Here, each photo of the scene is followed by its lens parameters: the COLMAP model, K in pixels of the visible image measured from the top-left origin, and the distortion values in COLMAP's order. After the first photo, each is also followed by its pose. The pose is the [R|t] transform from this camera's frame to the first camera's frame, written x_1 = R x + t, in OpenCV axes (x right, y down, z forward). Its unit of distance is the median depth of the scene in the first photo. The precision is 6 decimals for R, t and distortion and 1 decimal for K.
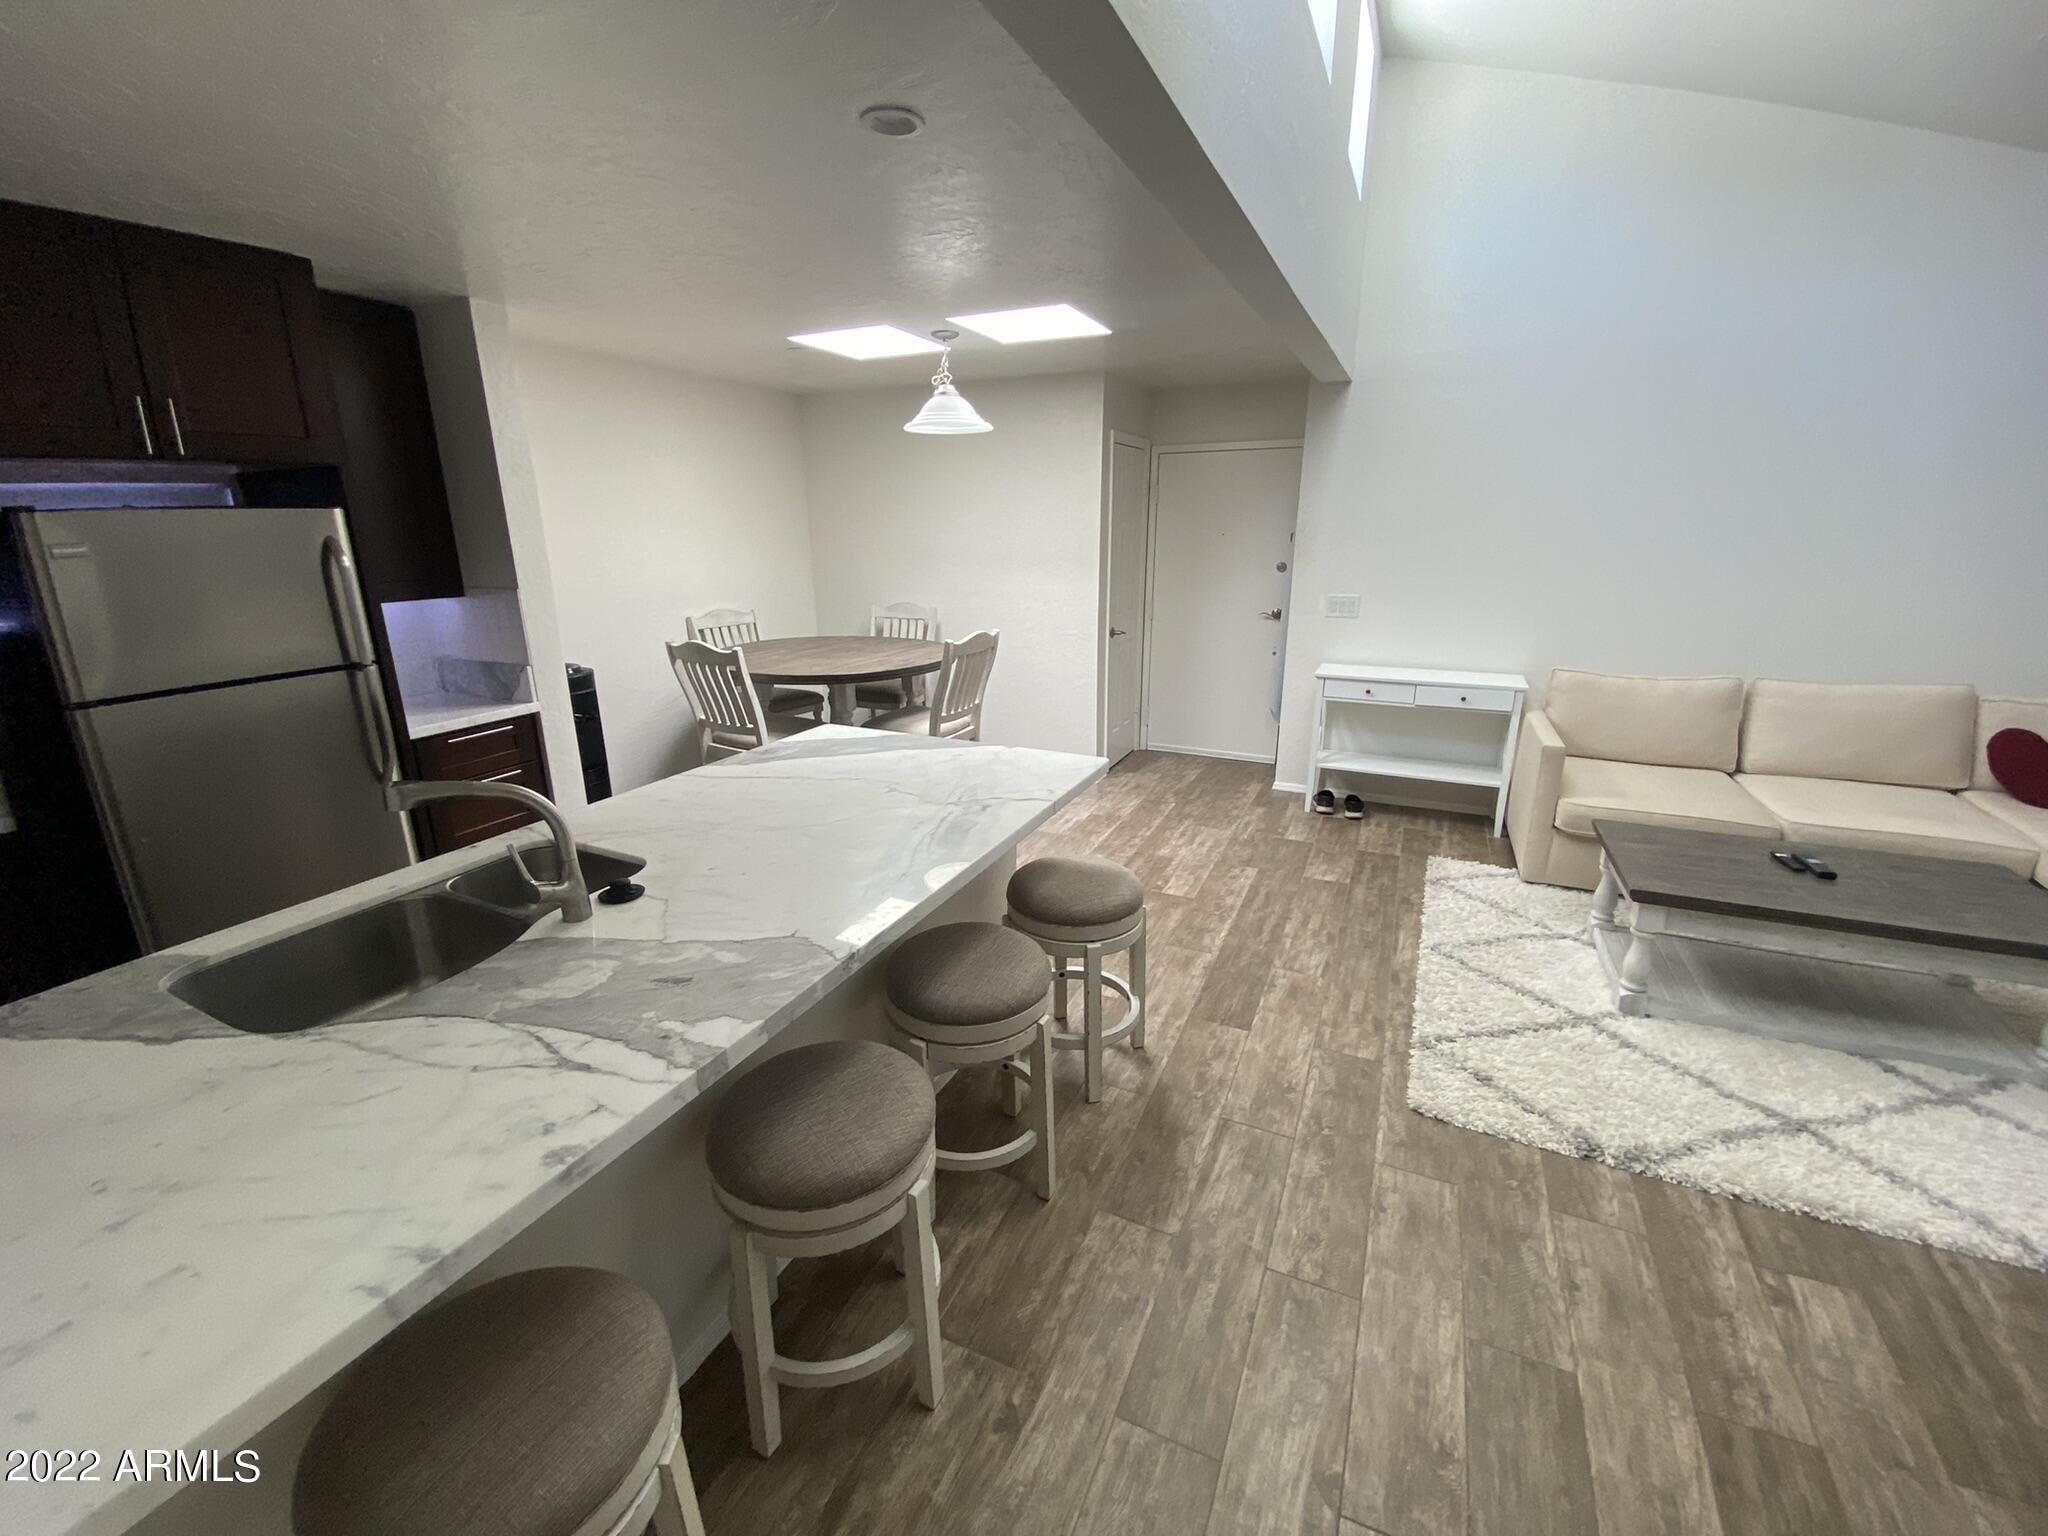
lens RADIAL K [[836.0, 0, 1024.0], [0, 836.0, 768.0], [0, 0, 1]] dist [-0.001032, -0.013390]
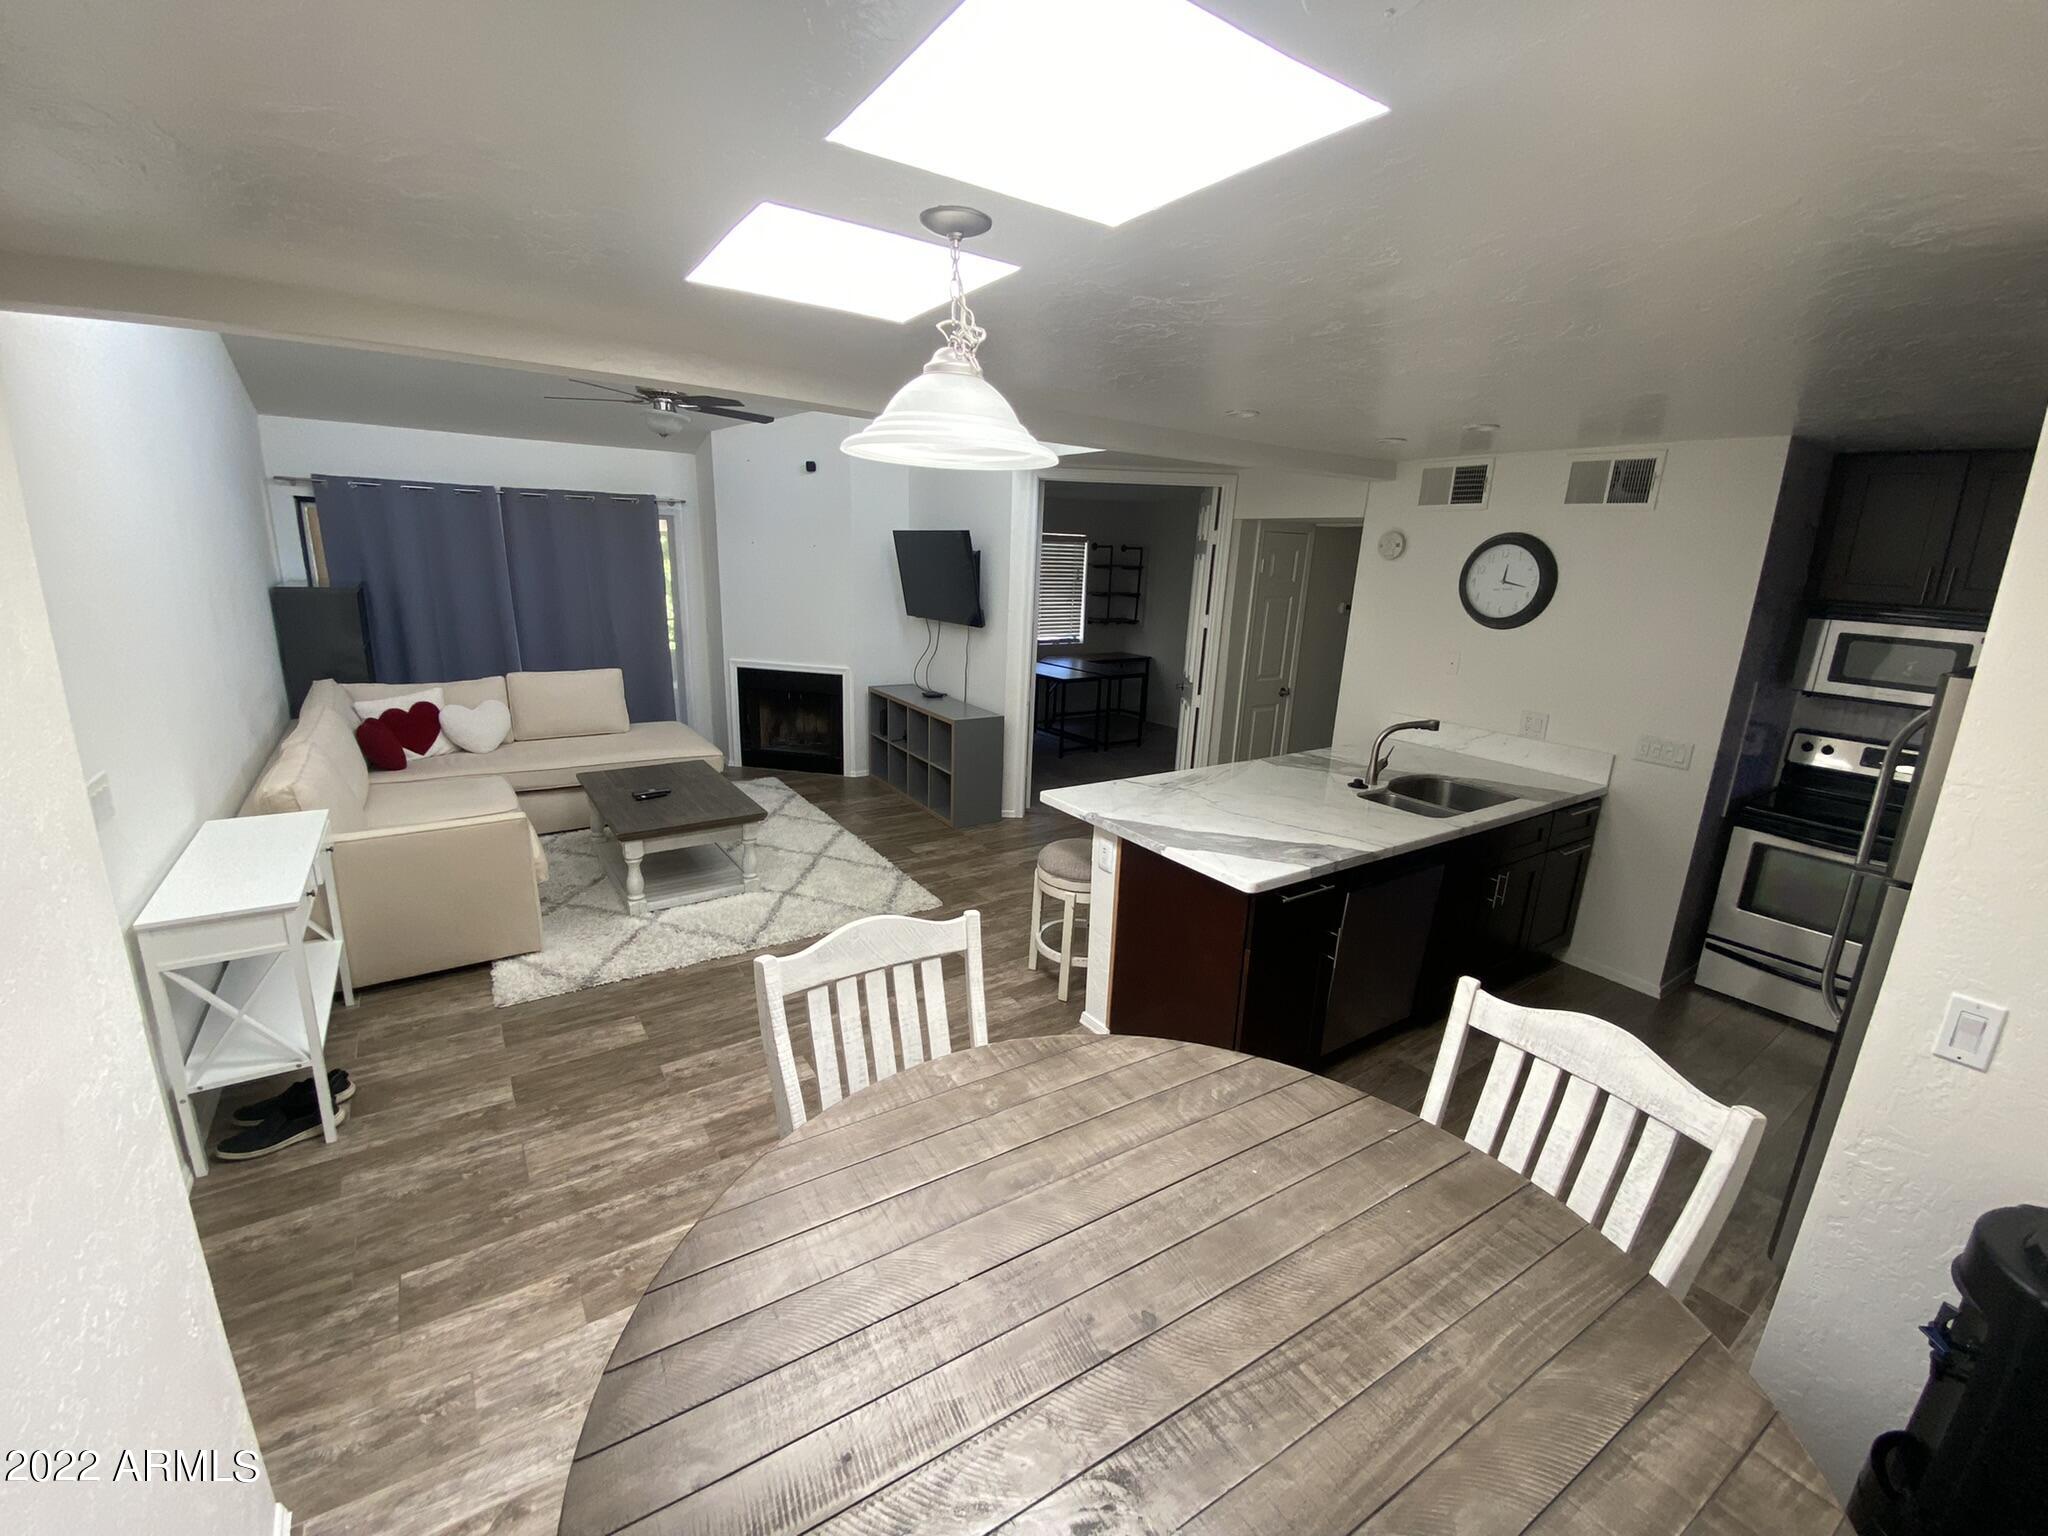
lens RADIAL K [[836.0, 0, 1024.0], [0, 836.0, 768.0], [0, 0, 1]] dist [-0.001032, -0.013390]
pose [[-0.868907, -0.146607, 0.472766, -0.473668], [0.110153, 0.873904, 0.473454, -0.645232], [-0.482564, 0.463464, -0.743192, 1.914681]]
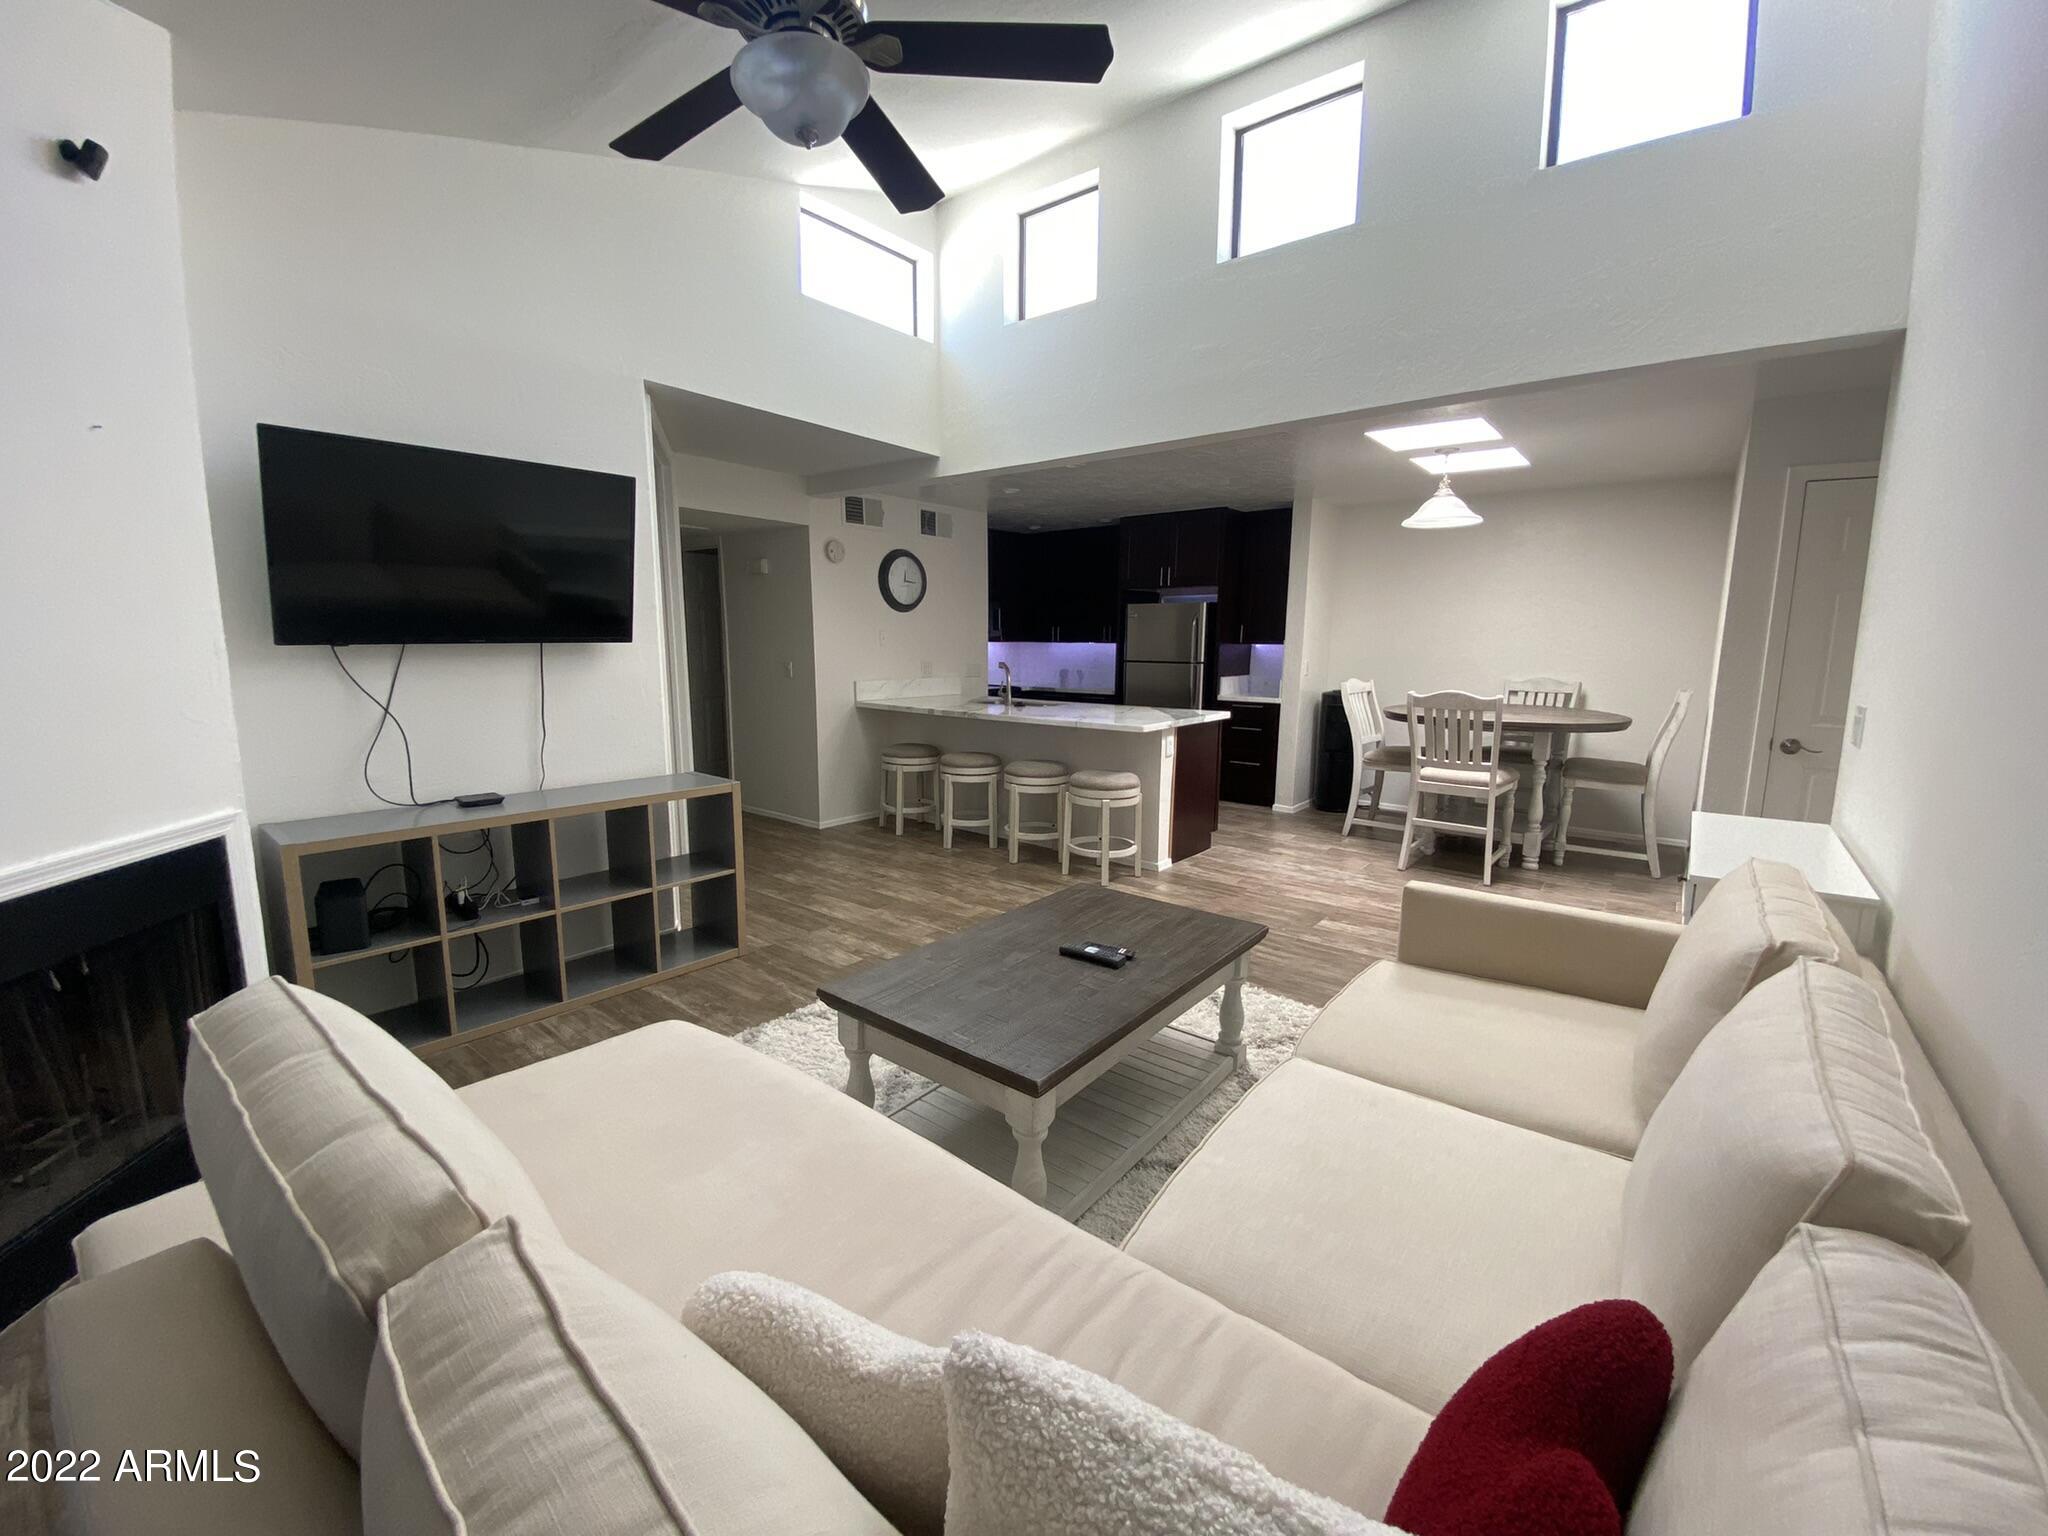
lens RADIAL K [[836.0, 0, 1024.0], [0, 836.0, 768.0], [0, 0, 1]] dist [-0.001032, -0.013390]
pose [[-0.234720, 0.168467, -0.957353, 1.839070], [-0.279798, 0.931478, 0.232513, -0.266828], [0.930924, 0.322441, -0.171500, 1.063819]]
